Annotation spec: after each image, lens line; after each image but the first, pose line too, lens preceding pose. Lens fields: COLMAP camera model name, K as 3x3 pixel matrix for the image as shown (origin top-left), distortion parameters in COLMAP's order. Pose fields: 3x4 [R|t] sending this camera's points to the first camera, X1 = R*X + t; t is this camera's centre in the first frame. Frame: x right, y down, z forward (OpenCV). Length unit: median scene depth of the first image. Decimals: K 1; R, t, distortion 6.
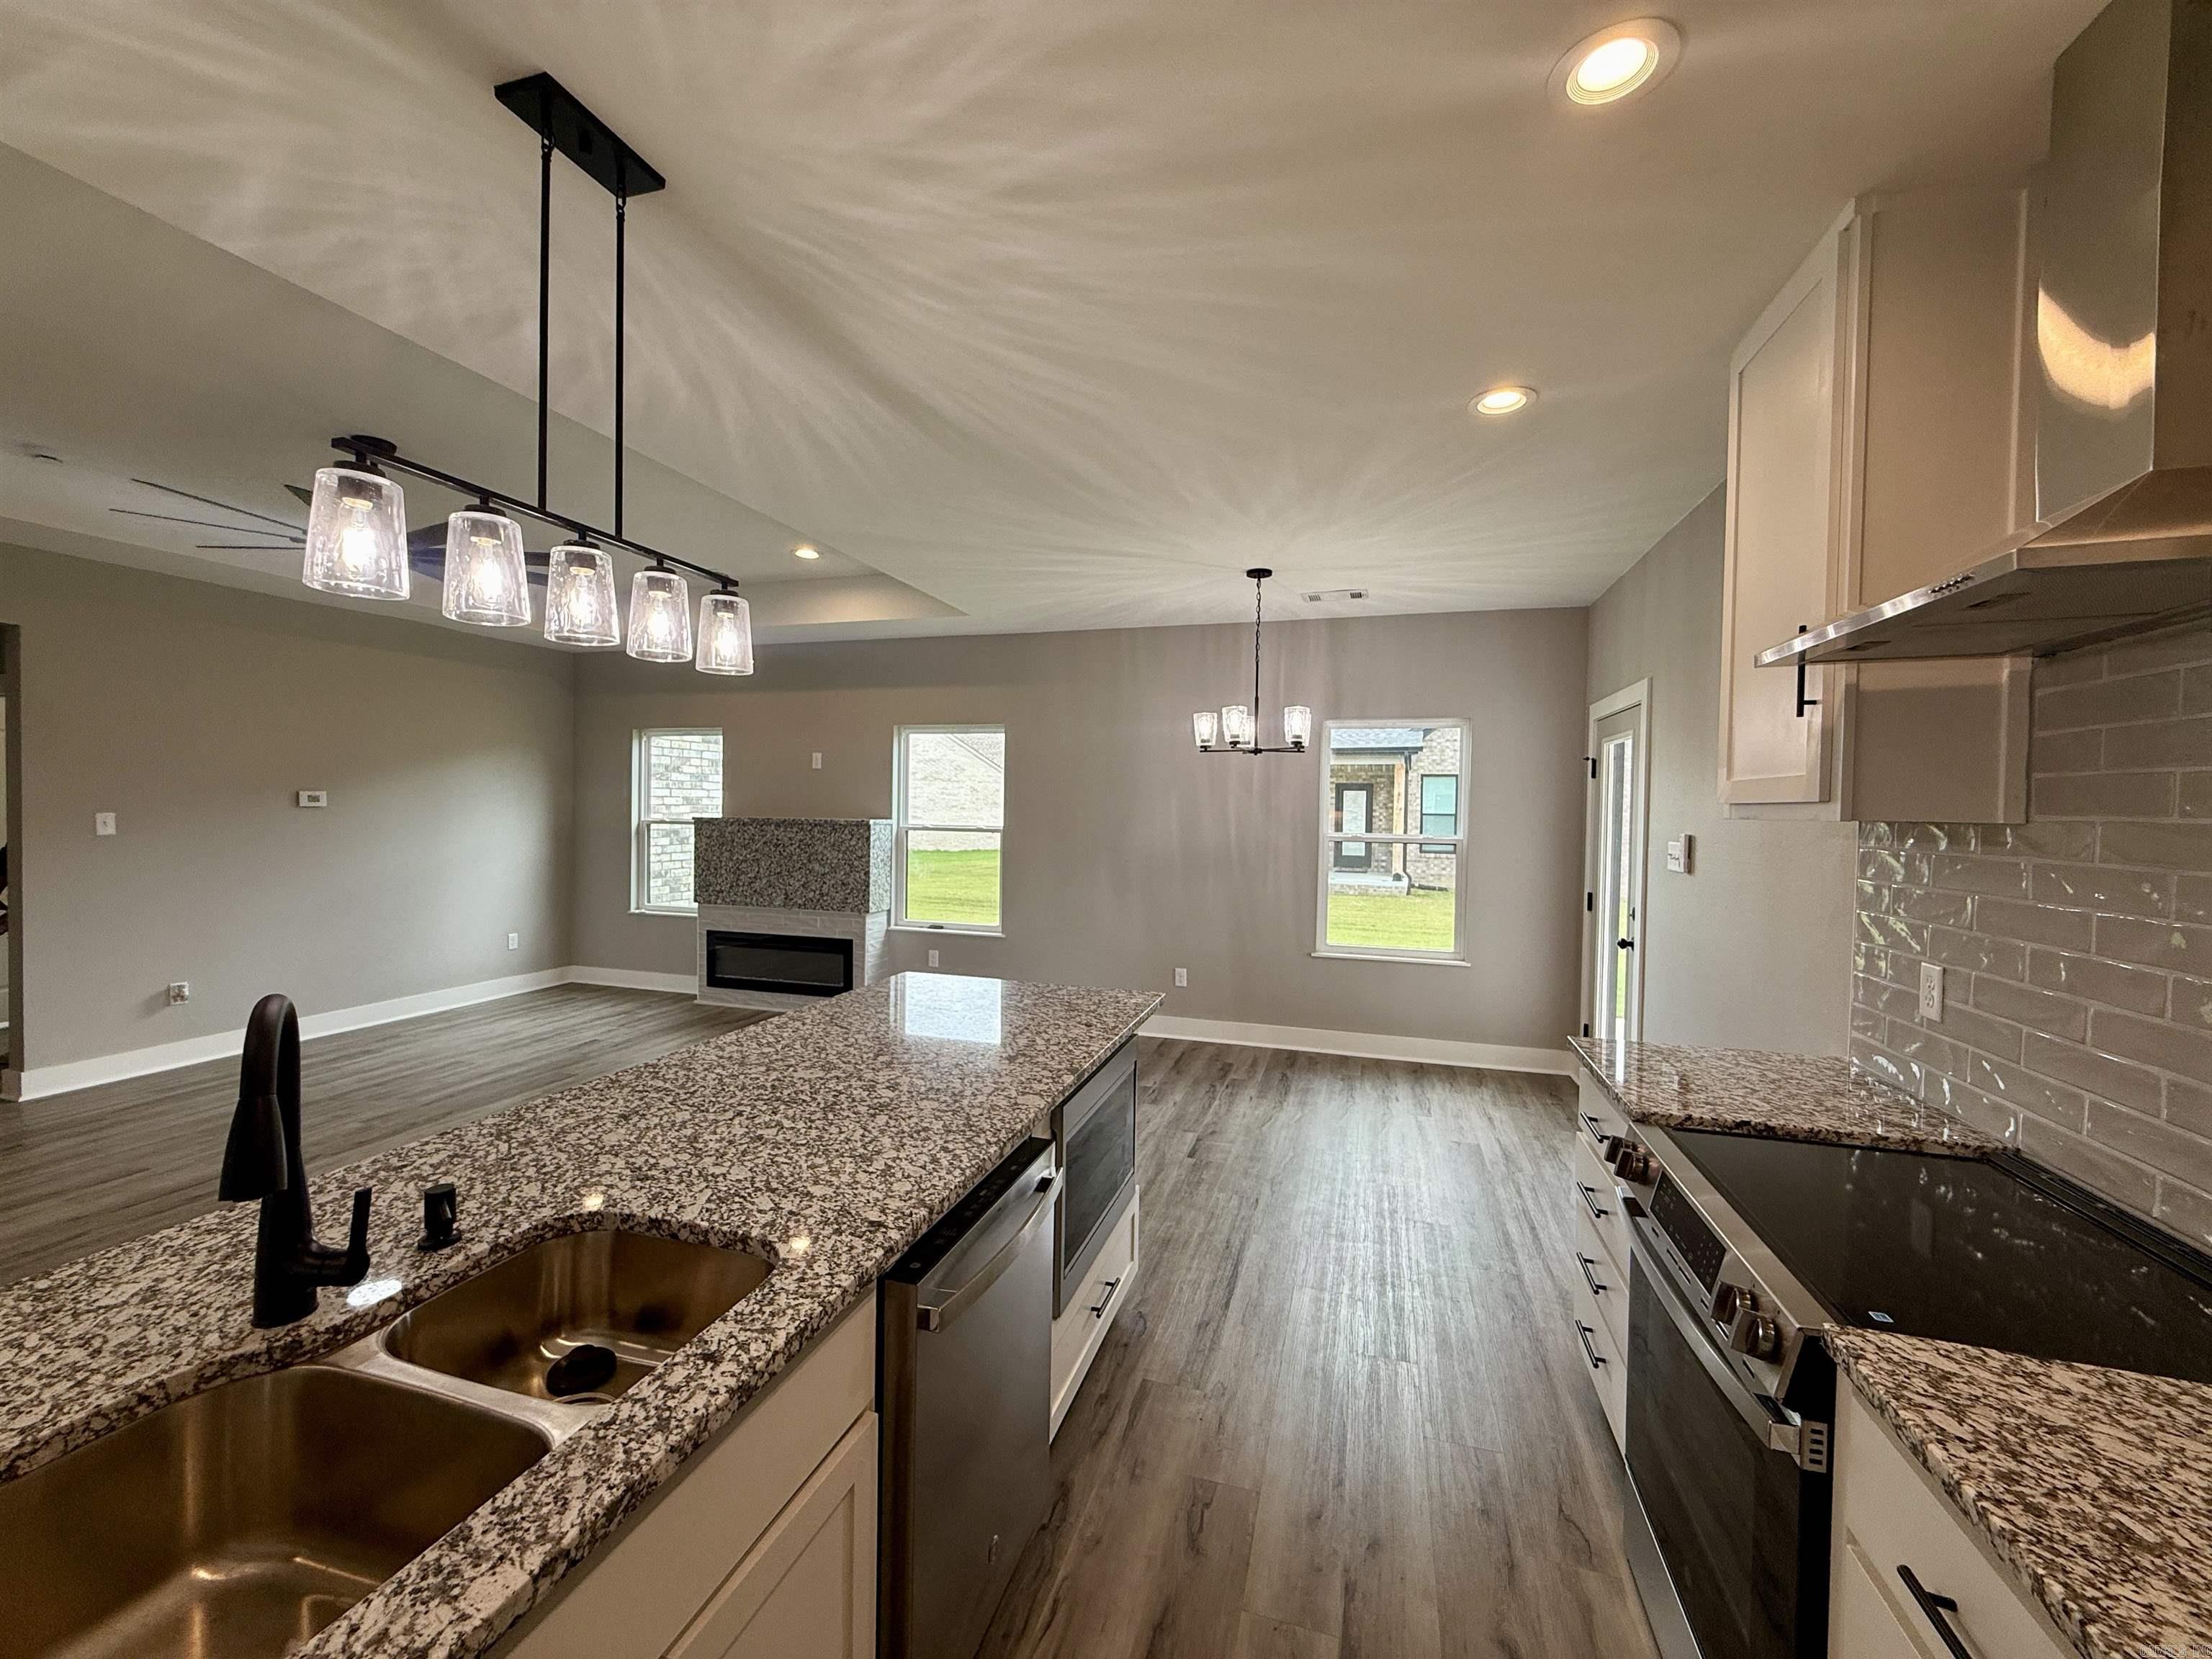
lens RADIAL K [[882.7, 0, 1100.7], [0, 882.7, 819.9], [0, 0, 1]] dist [-0.001772, -0.000060]
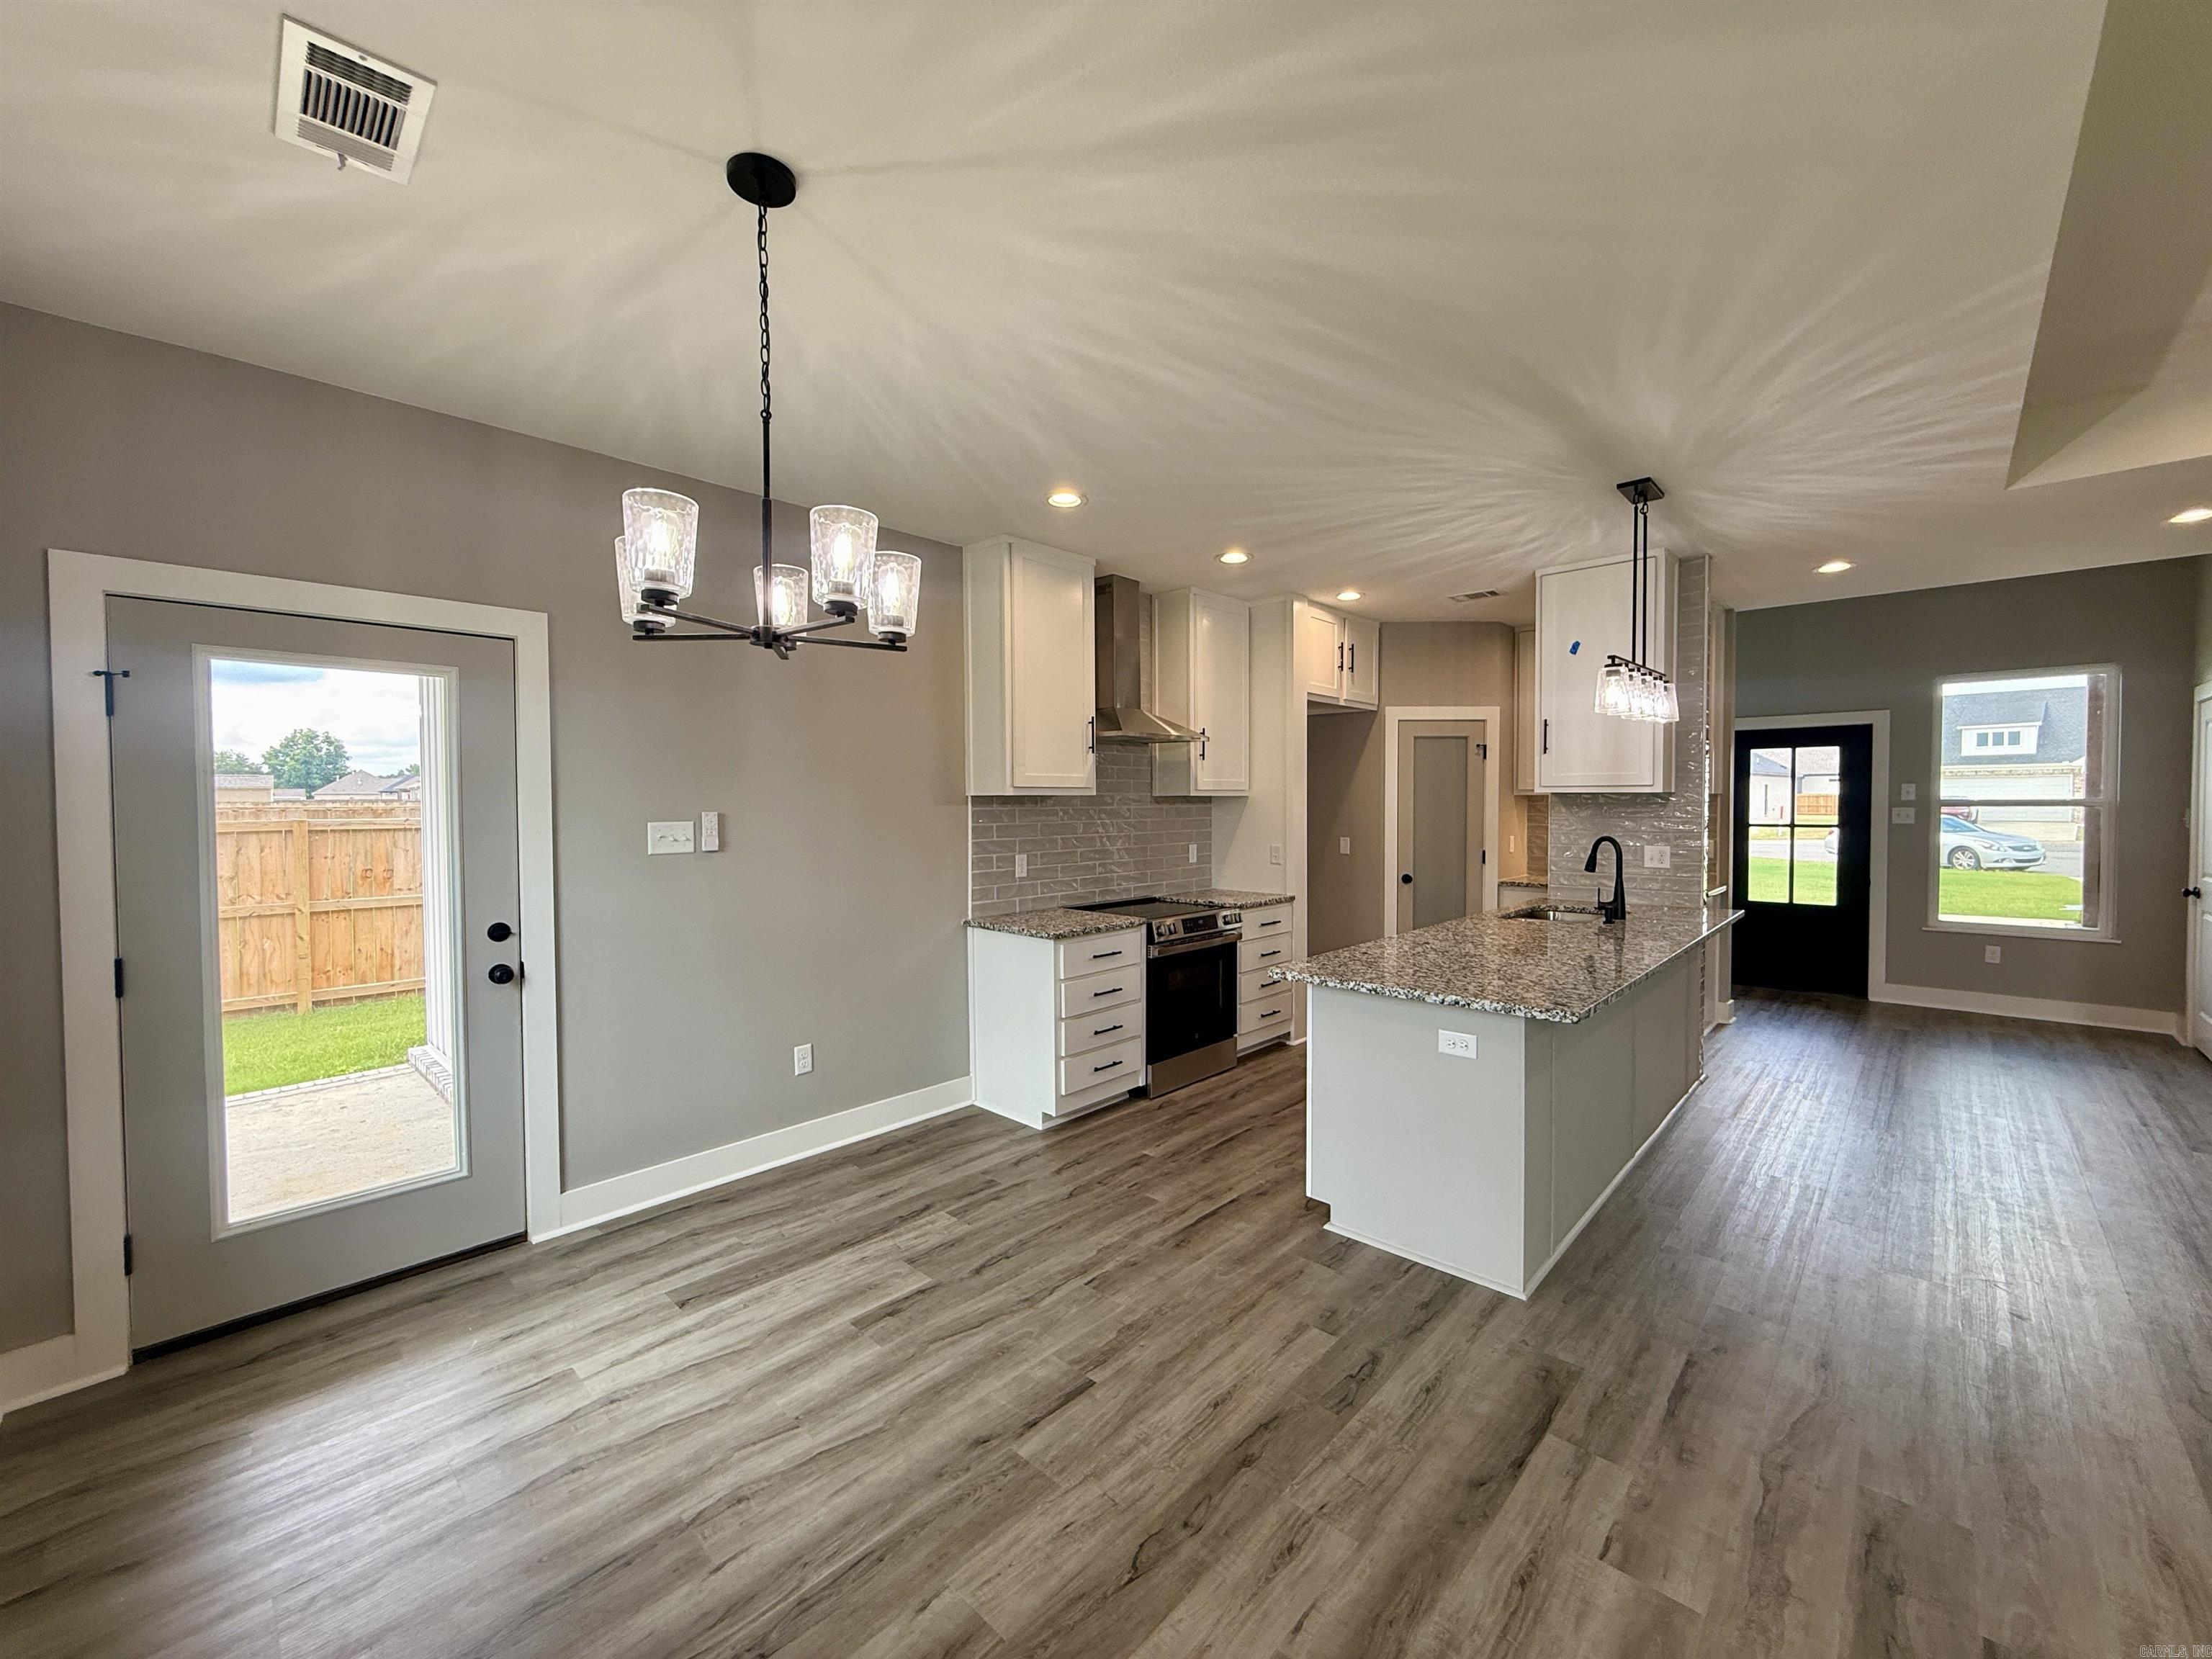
lens RADIAL K [[882.7, 0, 1099.7], [0, 882.7, 826.3], [0, 0, 1]] dist [-0.001772, -0.000060]
pose [[-0.893823, -0.022449, 0.447858, -0.098025], [-0.000450, 0.998791, 0.049166, -0.009843], [-0.448420, 0.043744, -0.892752, 0.938845]]
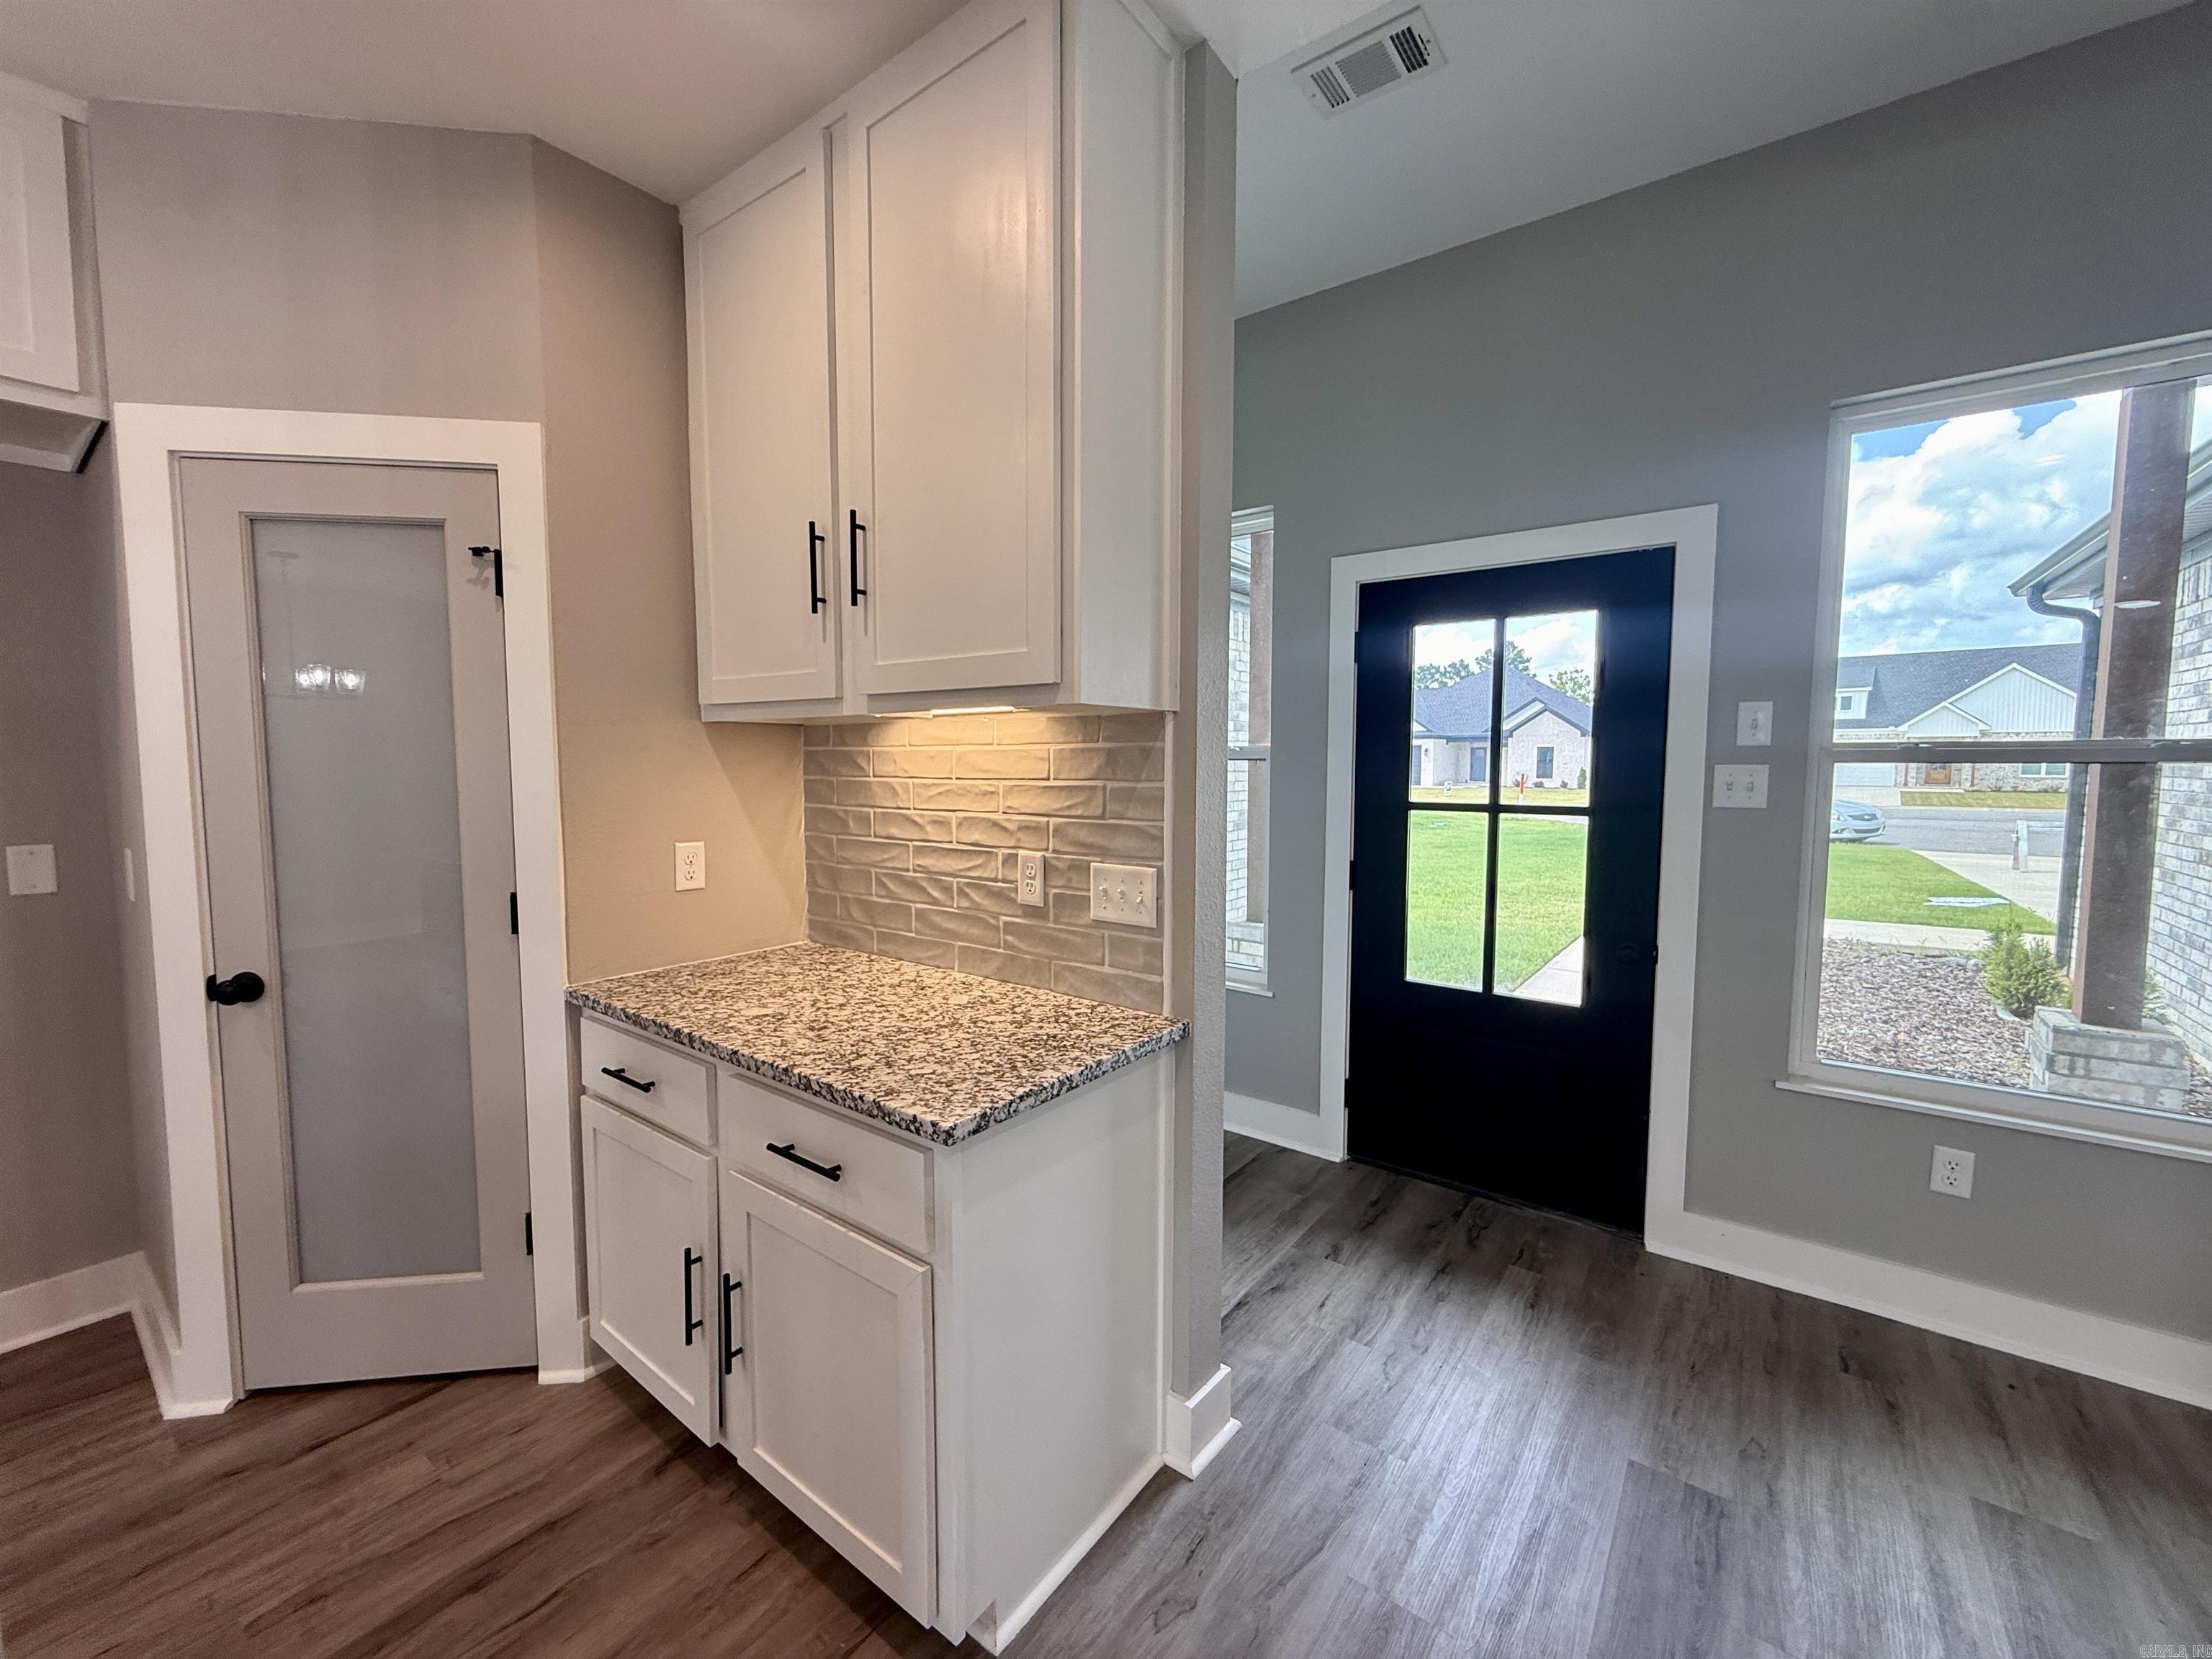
lens RADIAL K [[882.7, 0, 1106.3], [0, 882.7, 825.8], [0, 0, 1]] dist [-0.001772, -0.000060]
pose [[-0.939094, -0.040683, 0.341244, -0.344756], [-0.009470, 0.995655, 0.092641, 0.011607], [-0.343530, 0.083767, -0.935398, 0.065872]]
